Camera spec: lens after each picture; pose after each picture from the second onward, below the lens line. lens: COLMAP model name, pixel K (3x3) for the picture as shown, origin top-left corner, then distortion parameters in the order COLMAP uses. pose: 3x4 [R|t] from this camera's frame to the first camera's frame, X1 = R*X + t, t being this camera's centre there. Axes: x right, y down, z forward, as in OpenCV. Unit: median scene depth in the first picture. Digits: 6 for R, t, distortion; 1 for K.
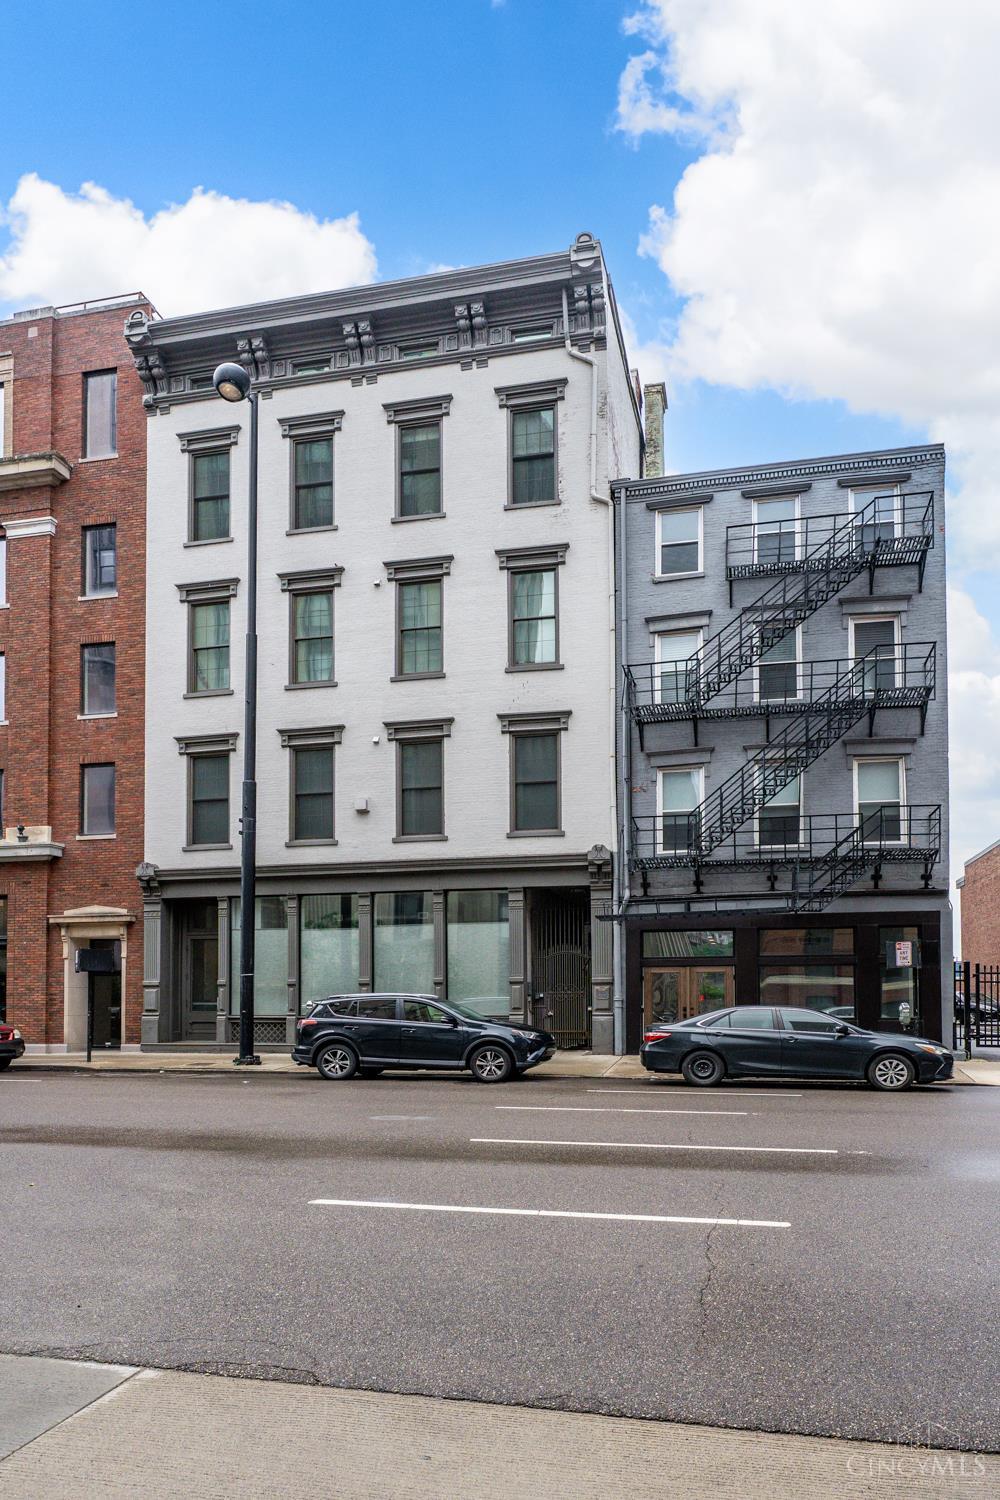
lens RADIAL K [[674.7, 0, 500.2], [0, 674.7, 768.0], [0, 0, 1]] dist [-0.004301, -0.000274]
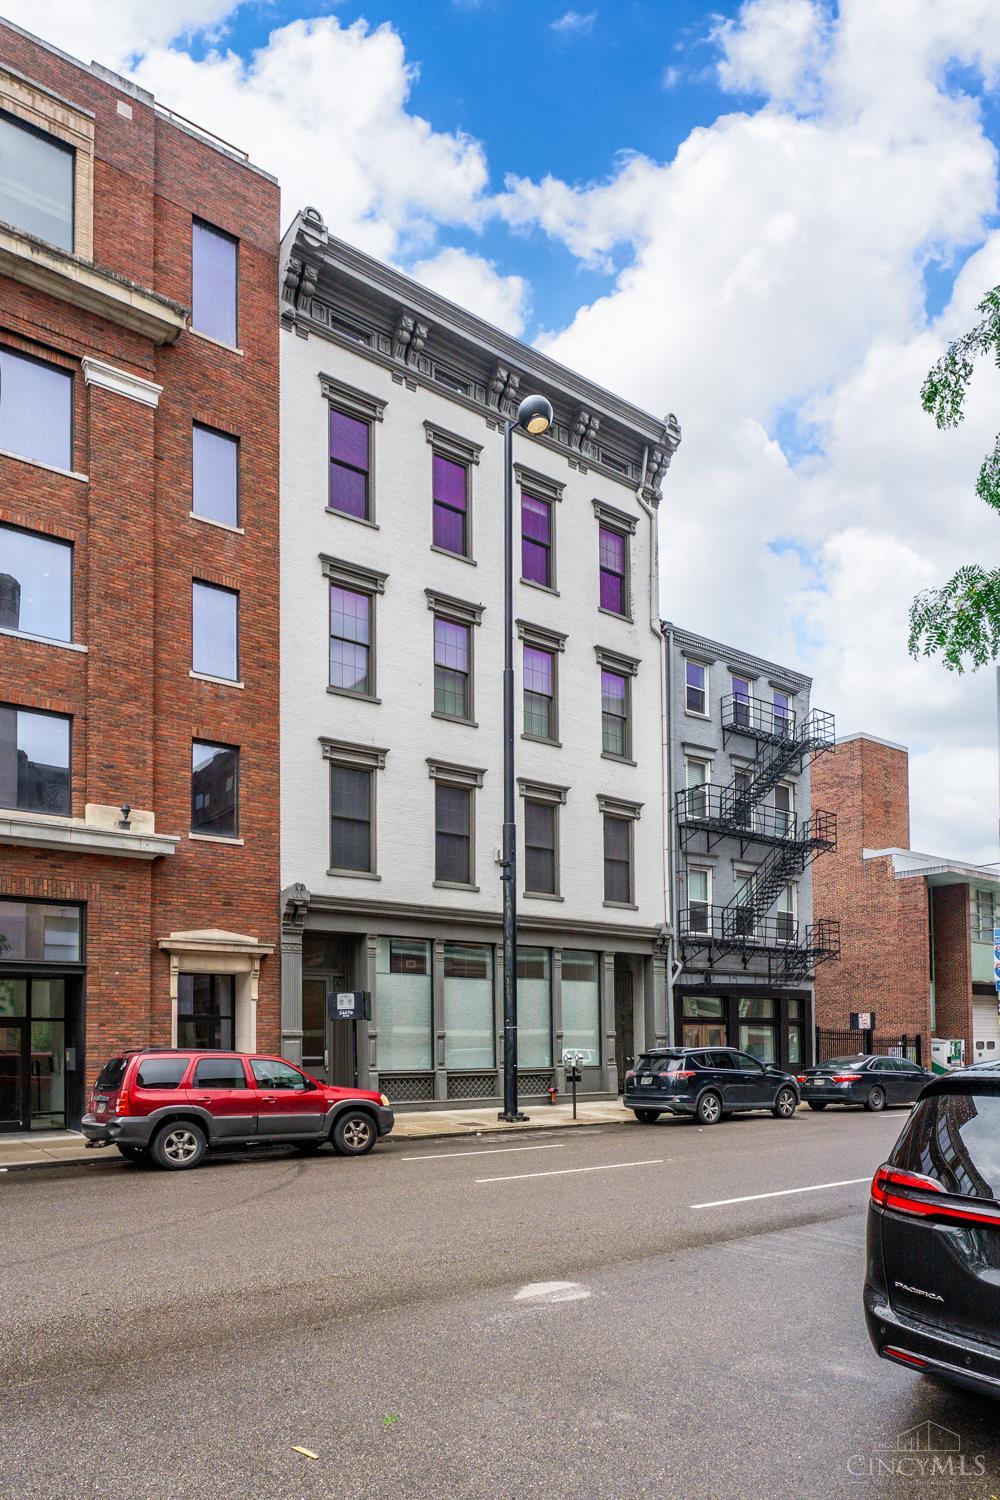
lens RADIAL K [[749.2, 0, 500.0], [0, 749.2, 750.0], [0, 0, 1]] dist [-0.000815, -0.000203]
pose [[0.749536, 0.245673, 0.614687, -0.914441], [-0.207483, 0.968980, -0.134274, 0.051953], [-0.628607, -0.026893, 0.777258, 0.133148]]
